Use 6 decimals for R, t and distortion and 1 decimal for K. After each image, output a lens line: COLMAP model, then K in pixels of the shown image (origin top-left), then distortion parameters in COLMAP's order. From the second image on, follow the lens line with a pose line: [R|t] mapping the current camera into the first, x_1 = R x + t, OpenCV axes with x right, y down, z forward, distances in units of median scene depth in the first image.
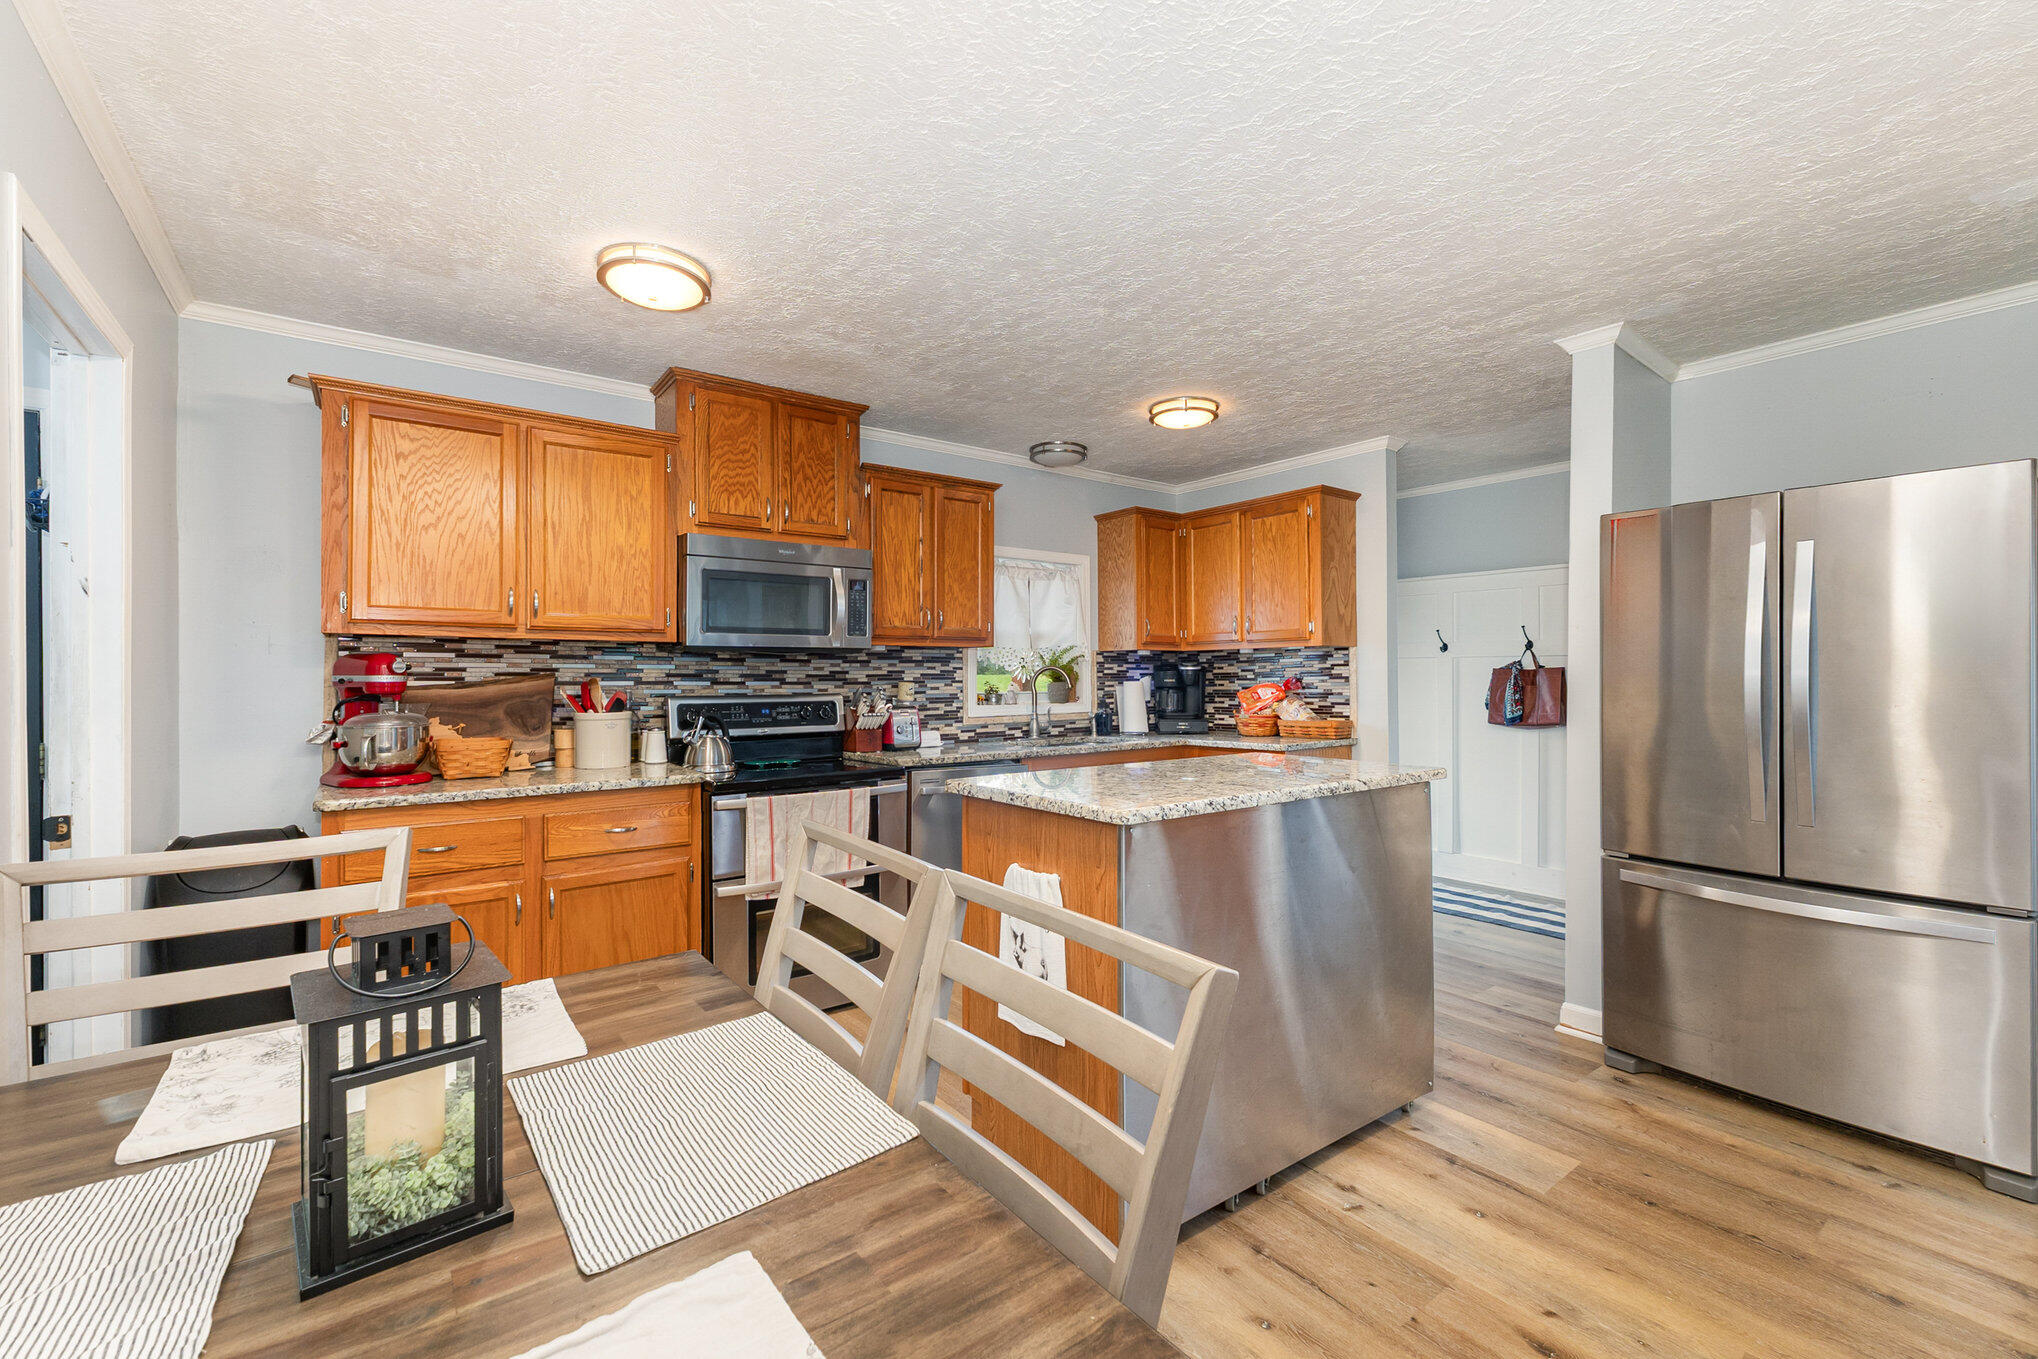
lens RADIAL K [[875.8, 0, 1020.5], [0, 875.8, 675.5], [0, 0, 1]] dist [0.002324, 0.000060]
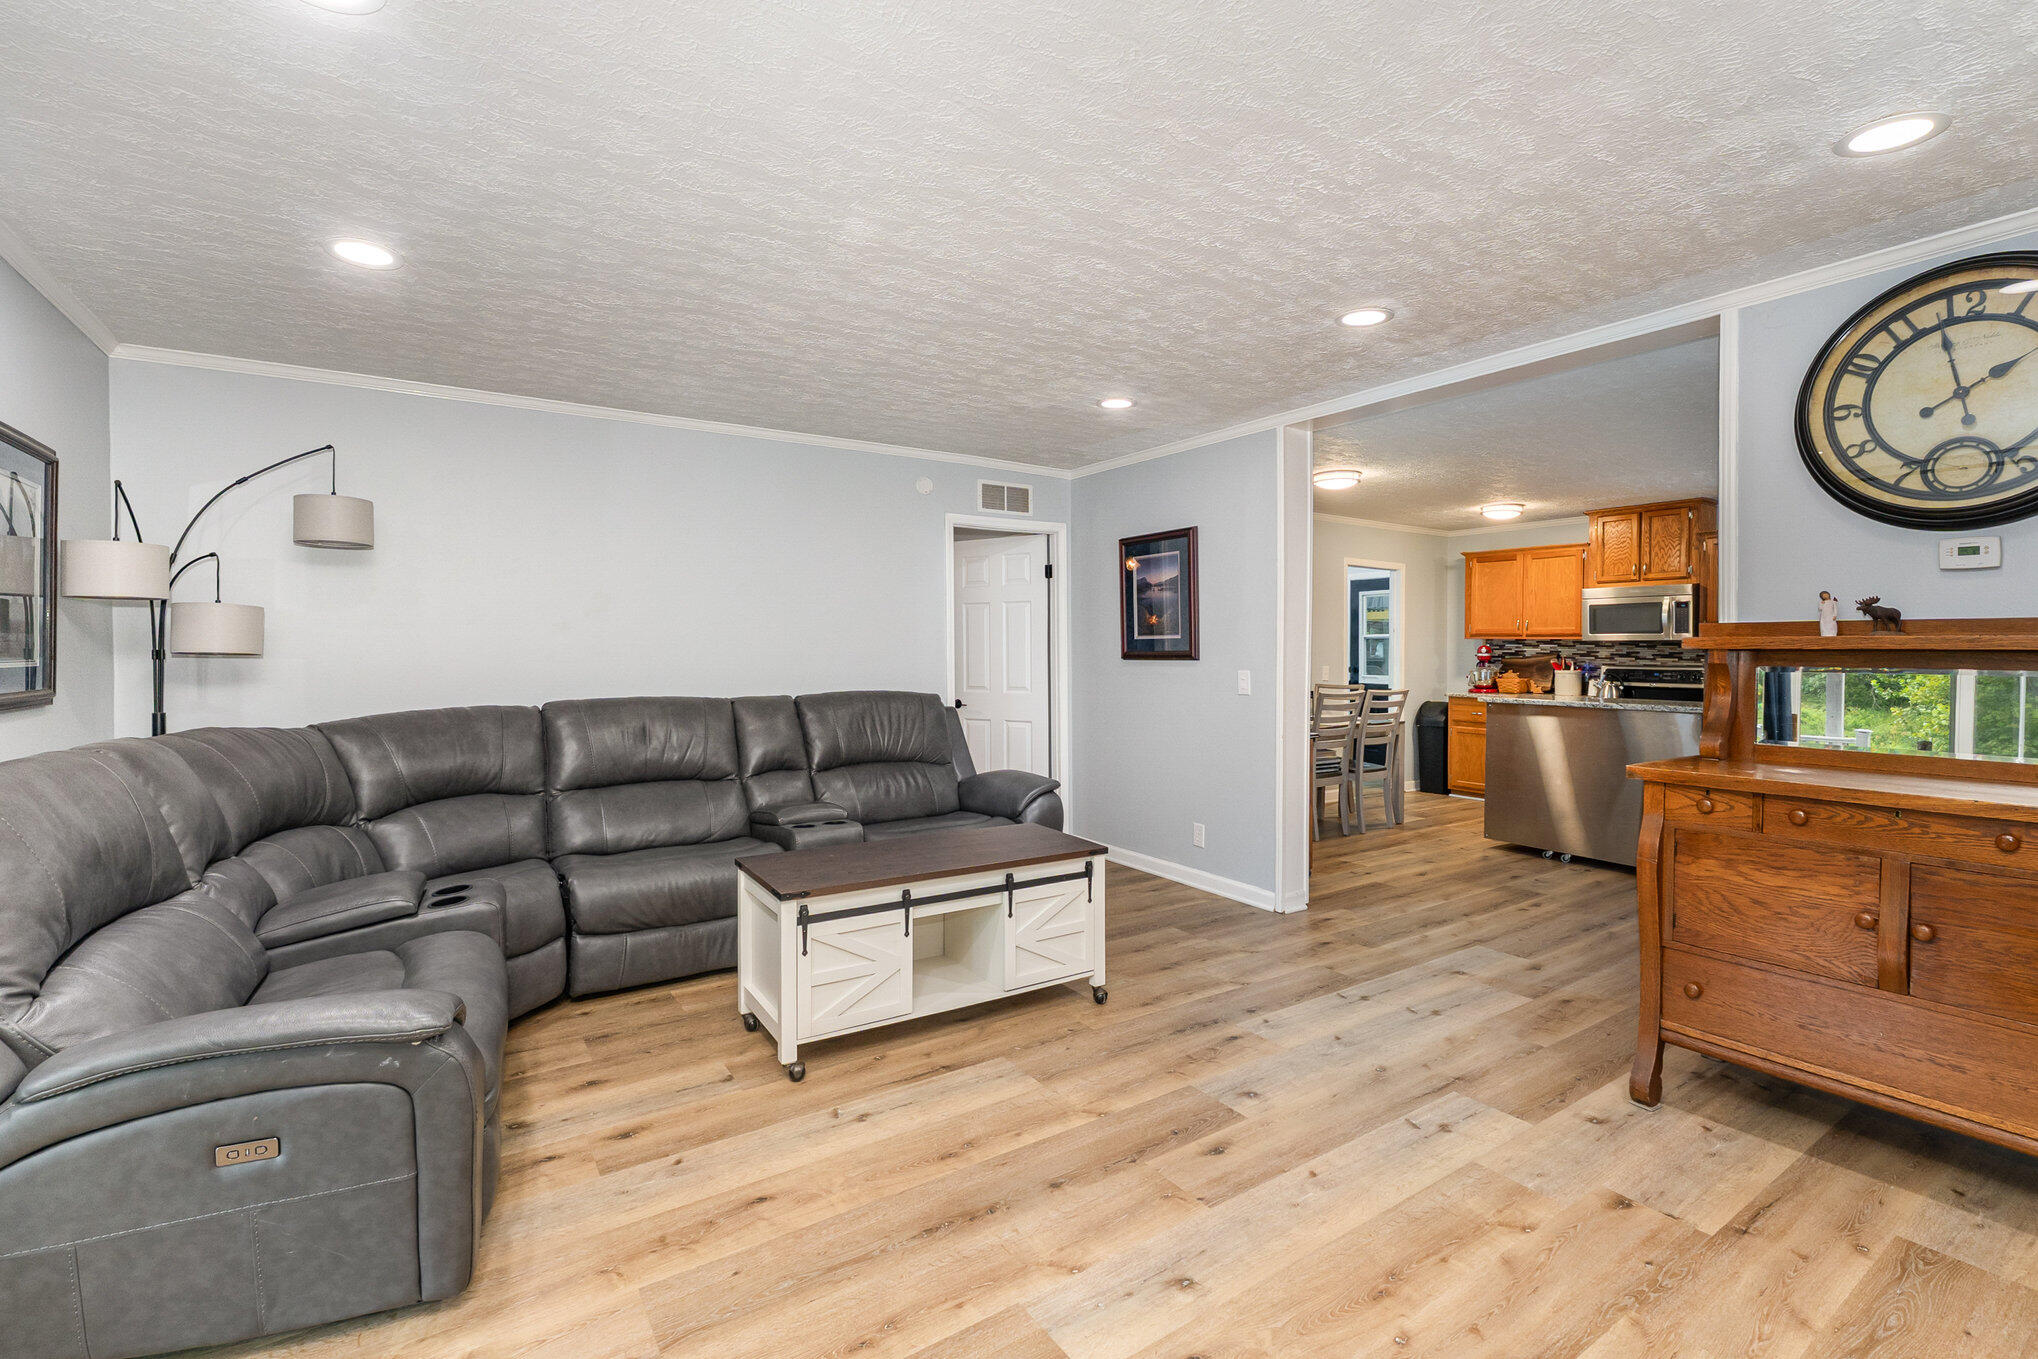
lens RADIAL K [[875.8, 0, 1015.4], [0, 875.8, 664.9], [0, 0, 1]] dist [0.002324, 0.000060]
pose [[-0.056900, 0.015699, -0.998256, 1.797899], [-0.004335, 0.999863, 0.015971, -0.002211], [0.998370, 0.005236, -0.056825, -0.278830]]
